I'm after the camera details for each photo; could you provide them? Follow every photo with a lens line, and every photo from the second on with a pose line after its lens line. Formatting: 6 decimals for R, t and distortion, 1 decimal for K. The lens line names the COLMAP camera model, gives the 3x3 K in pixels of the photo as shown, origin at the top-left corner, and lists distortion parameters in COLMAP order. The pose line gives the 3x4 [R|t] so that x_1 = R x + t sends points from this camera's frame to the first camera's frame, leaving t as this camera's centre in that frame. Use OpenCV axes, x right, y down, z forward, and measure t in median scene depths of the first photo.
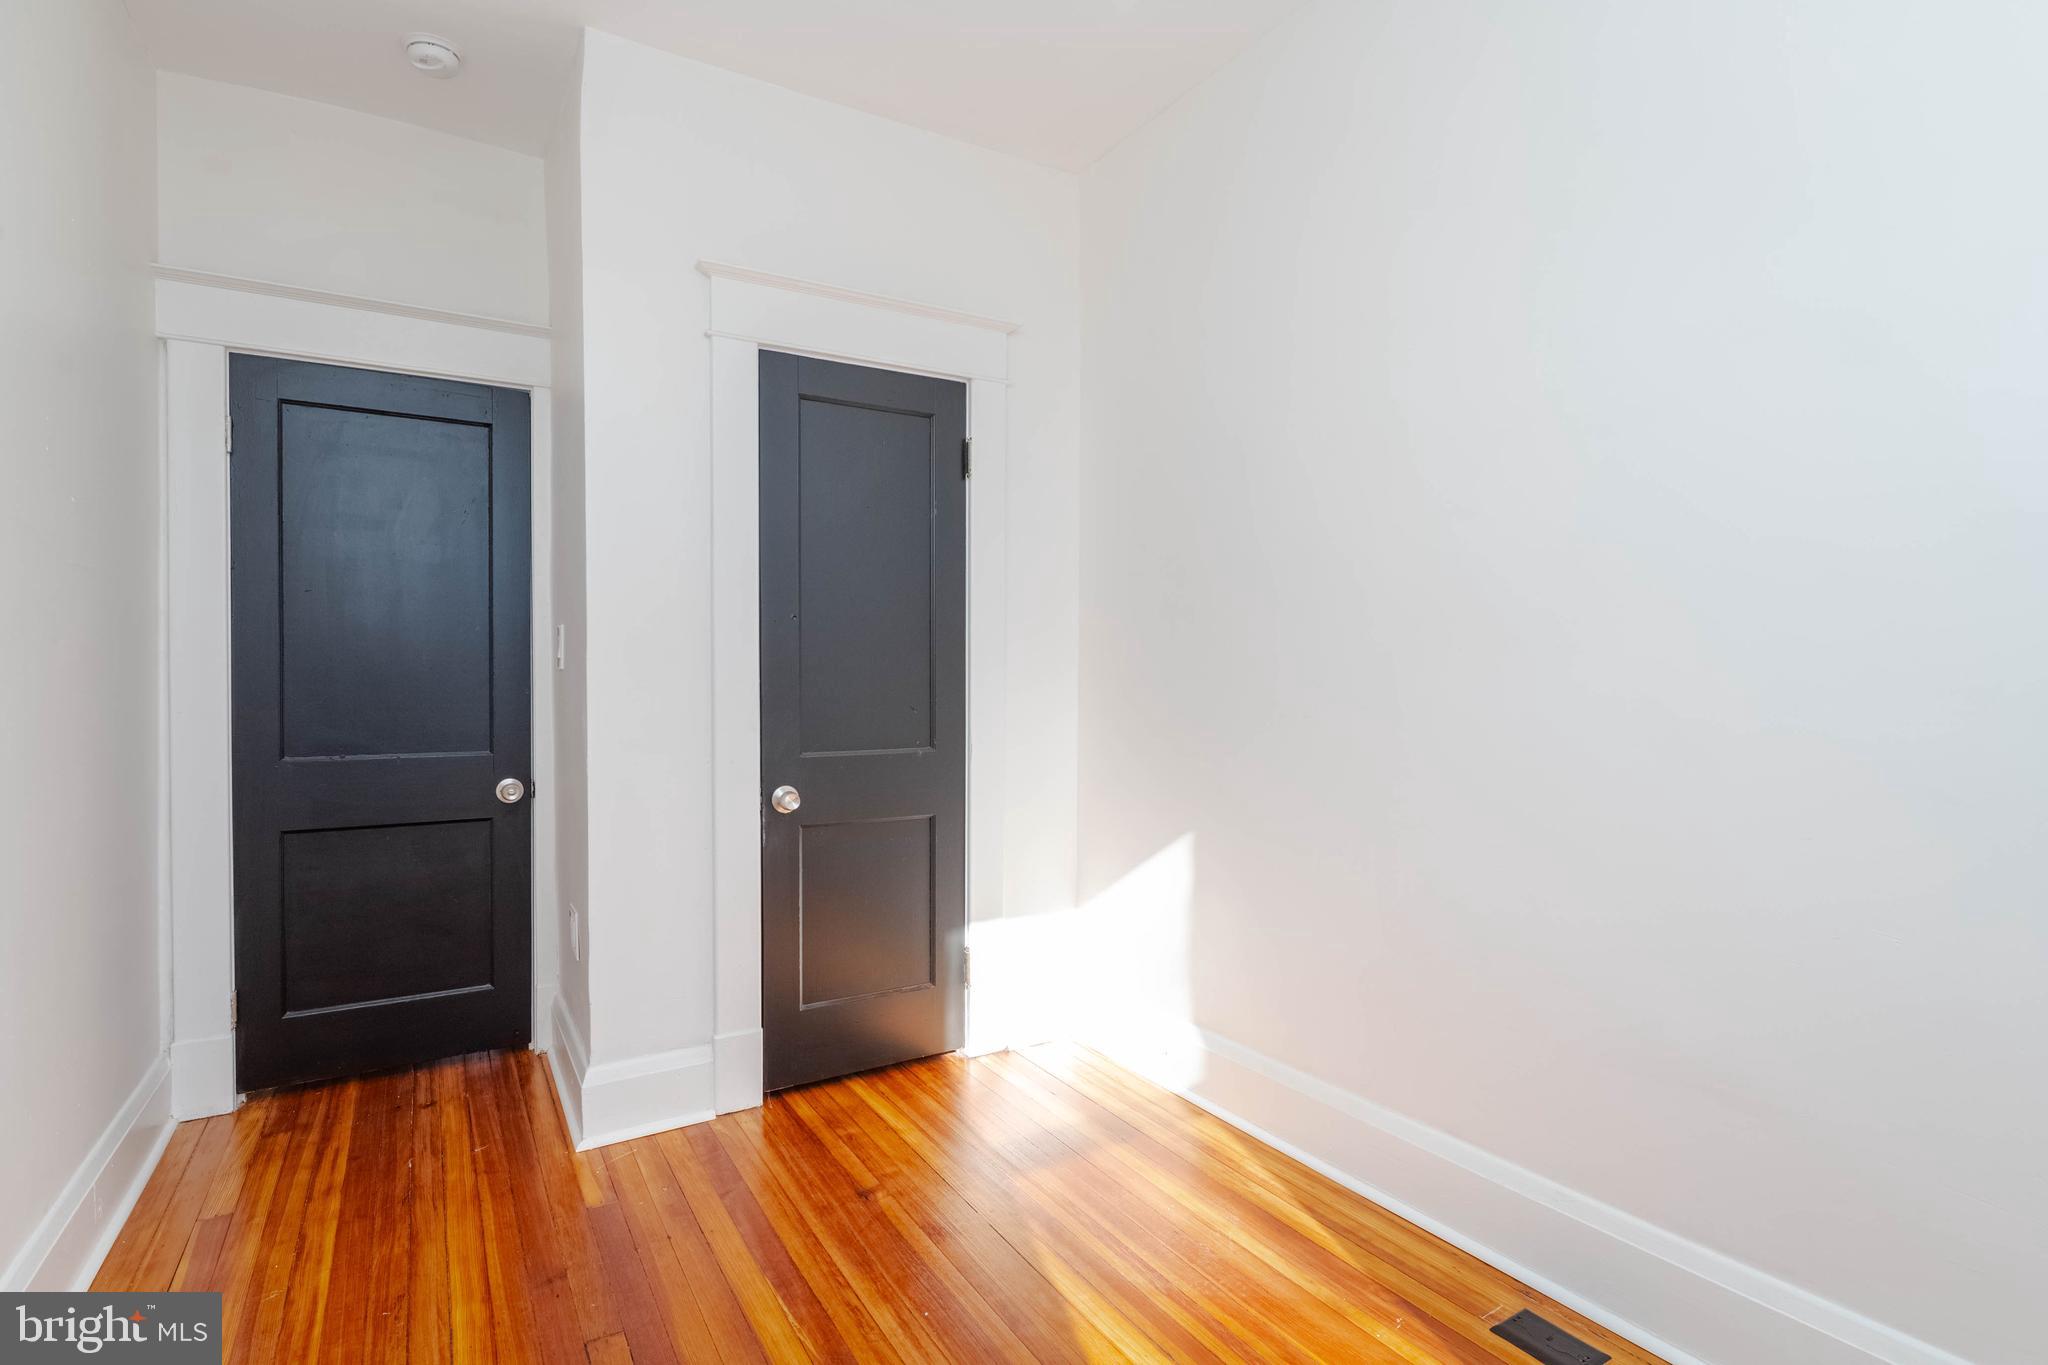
lens RADIAL K [[978.6, 0, 1034.8], [0, 978.6, 682.1], [0, 0, 1]] dist [-0.000341, -0.005313]
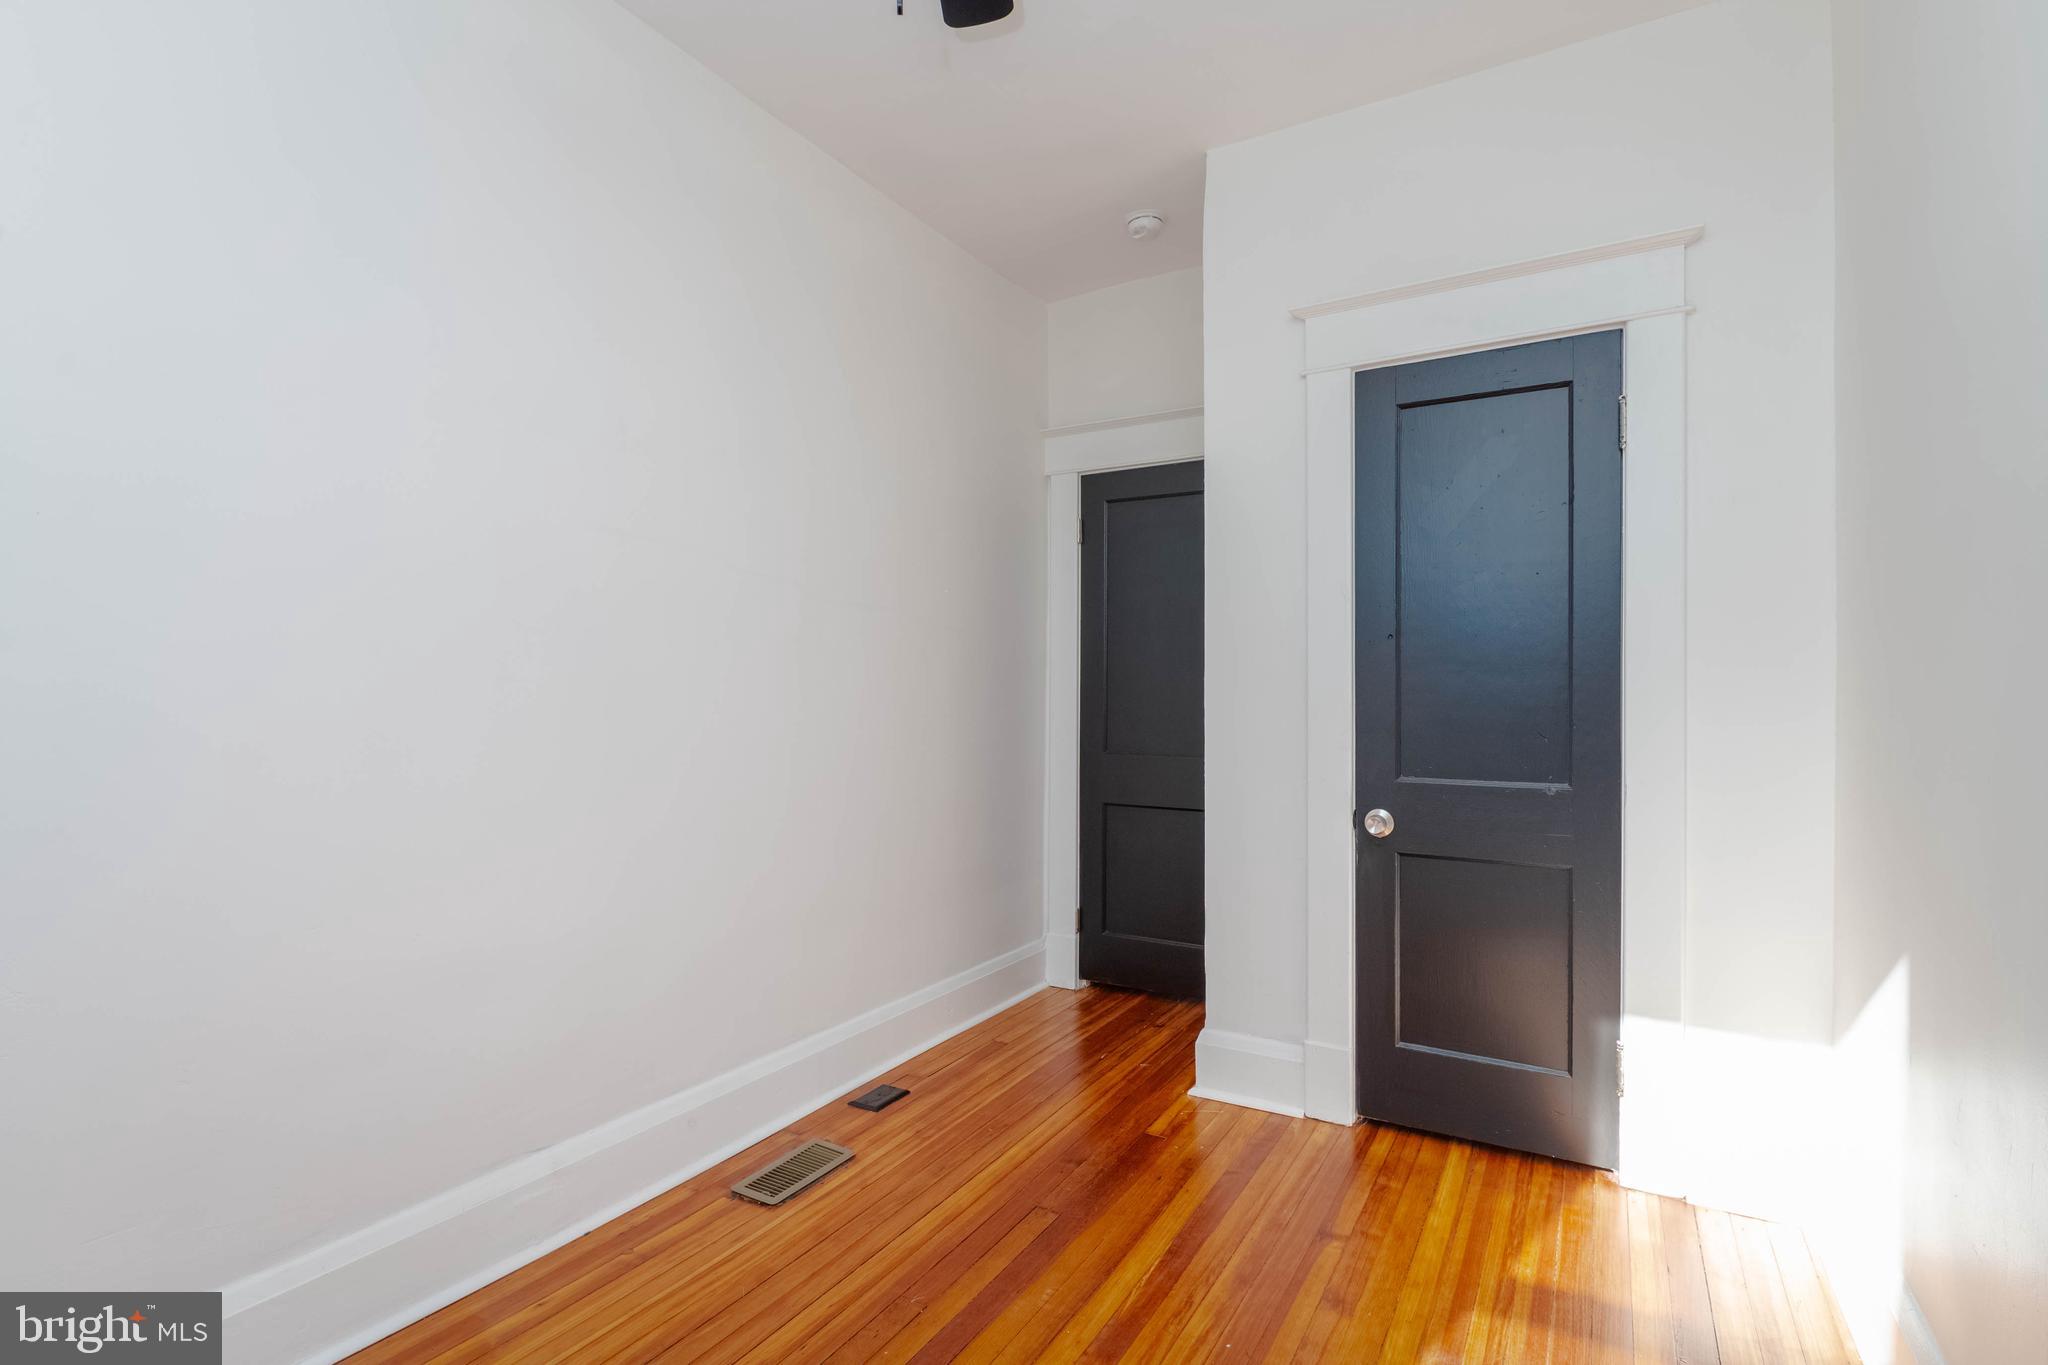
lens RADIAL K [[978.6, 0, 1028.5], [0, 978.6, 680.3], [0, 0, 1]] dist [-0.000341, -0.005313]
pose [[0.472576, -0.006246, -0.881268, 0.448156], [-0.007926, 0.999904, -0.011337, -0.009145], [0.881254, 0.012342, 0.472482, 0.232268]]
